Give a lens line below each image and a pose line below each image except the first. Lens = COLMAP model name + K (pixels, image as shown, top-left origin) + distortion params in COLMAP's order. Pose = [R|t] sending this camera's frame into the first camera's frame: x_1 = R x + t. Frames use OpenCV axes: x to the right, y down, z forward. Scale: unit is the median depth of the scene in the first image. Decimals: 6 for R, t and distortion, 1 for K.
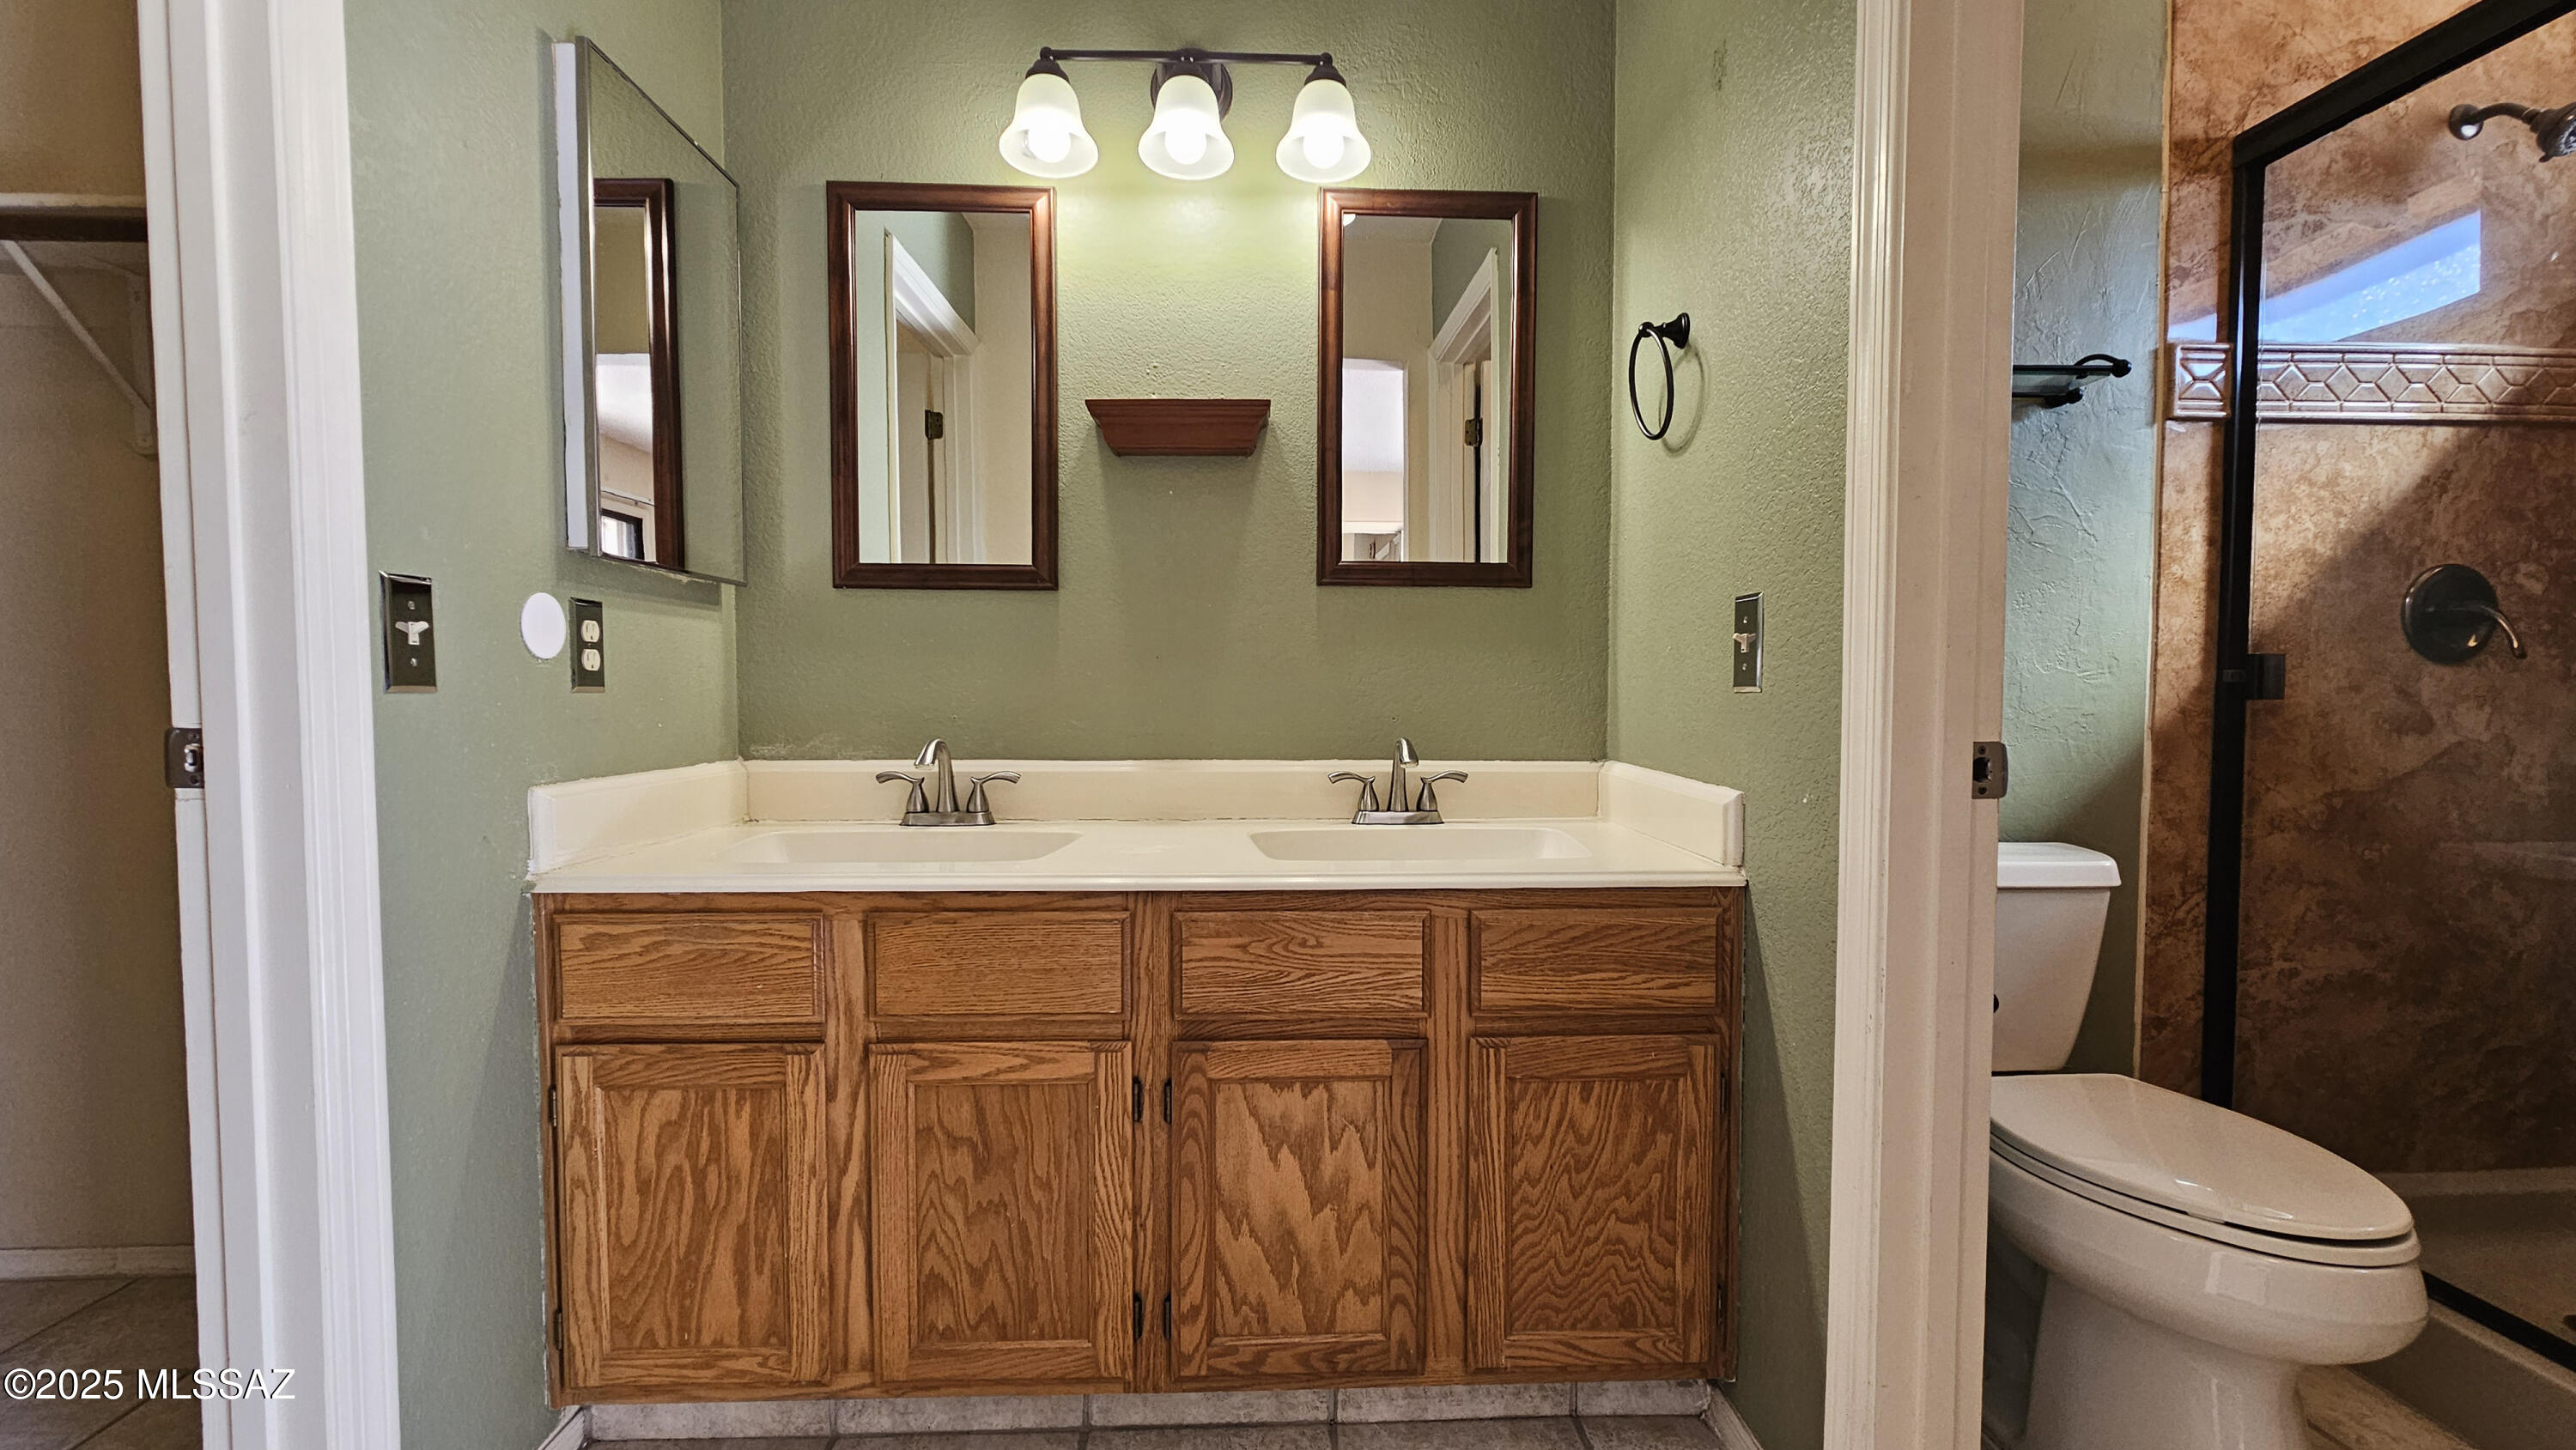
lens RADIAL K [[1050.1, 0, 1282.2], [0, 1050.1, 733.1], [0, 0, 1]] dist [0.002894, -0.002049]
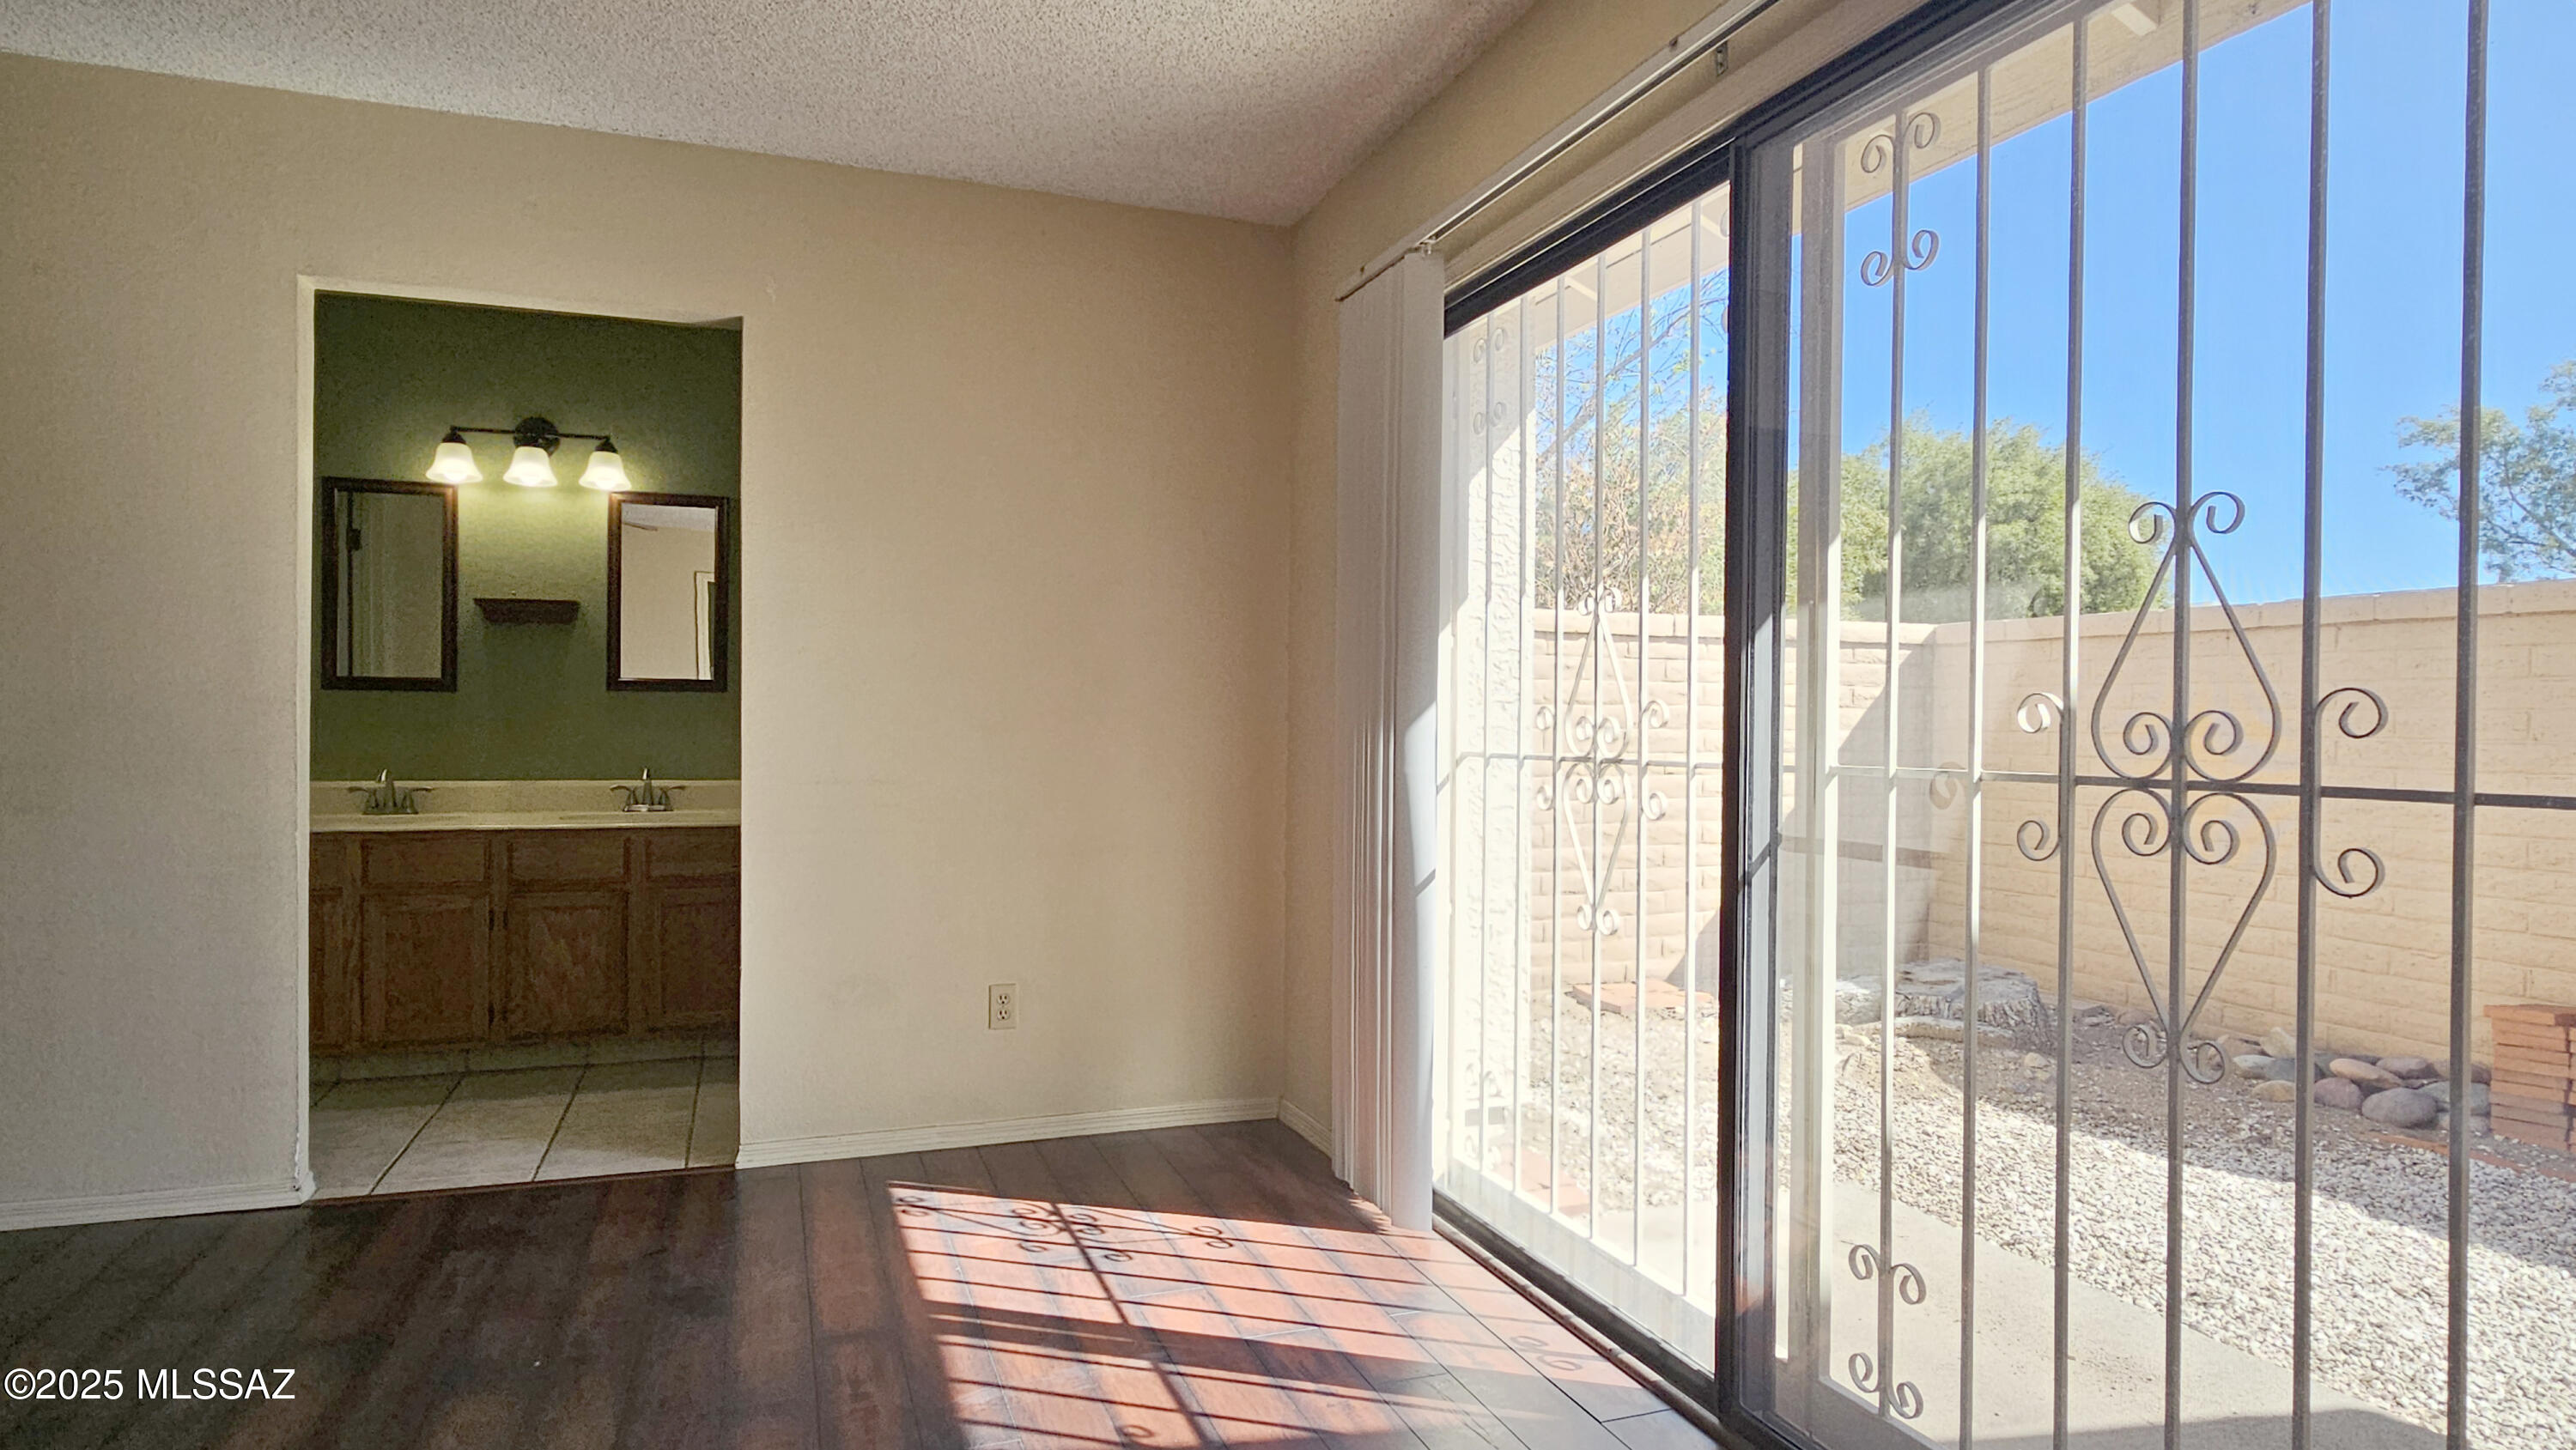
lens RADIAL K [[1469.9, 0, 1299.6], [0, 1469.9, 736.3], [0, 0, 1]] dist [-0.002948, -0.000021]
pose [[0.951074, 0.004348, 0.308932, 0.432633], [0.007137, 0.999325, -0.036034, 0.053632], [-0.308880, 0.036476, 0.950401, -2.069144]]
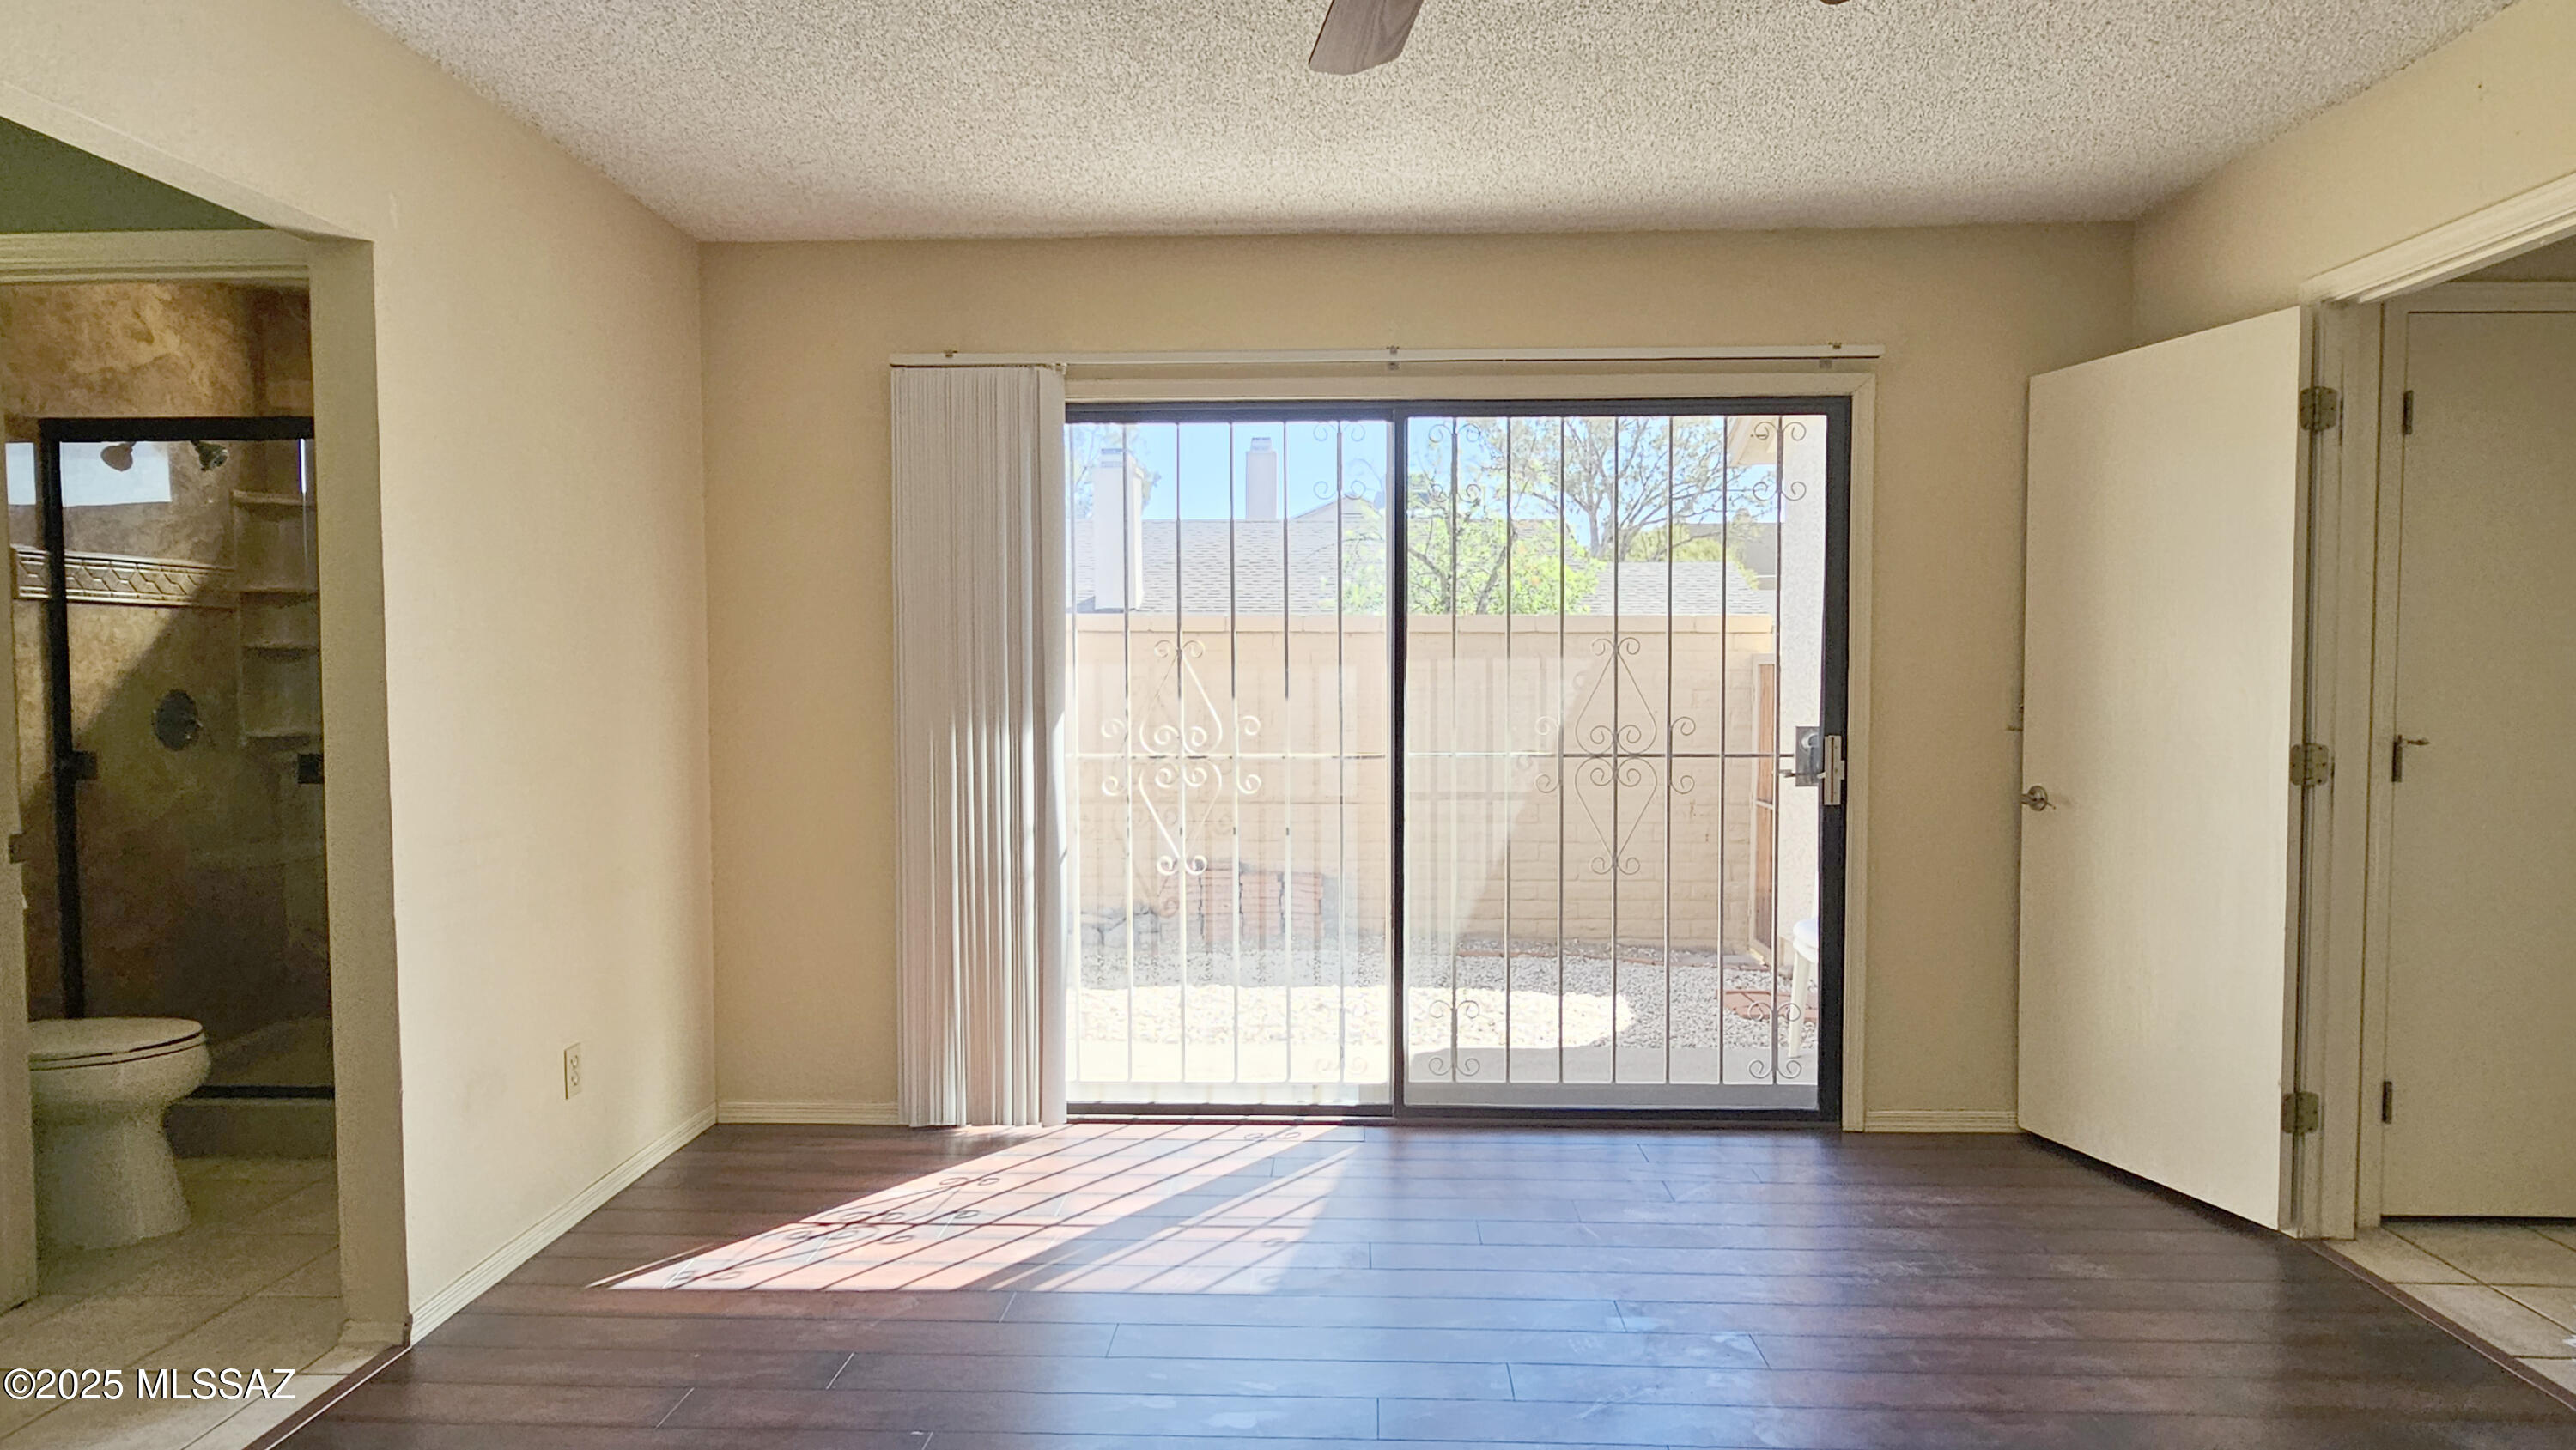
lens RADIAL K [[1502.8, 0, 1300.0], [0, 1502.8, 731.9], [0, 0, 1]] dist [0.003375, 0.000483]
pose [[0.063076, -0.043551, 0.997058, -1.191351], [0.046979, 0.998069, 0.040623, -0.108453], [-0.996902, 0.044279, 0.065001, -0.957815]]
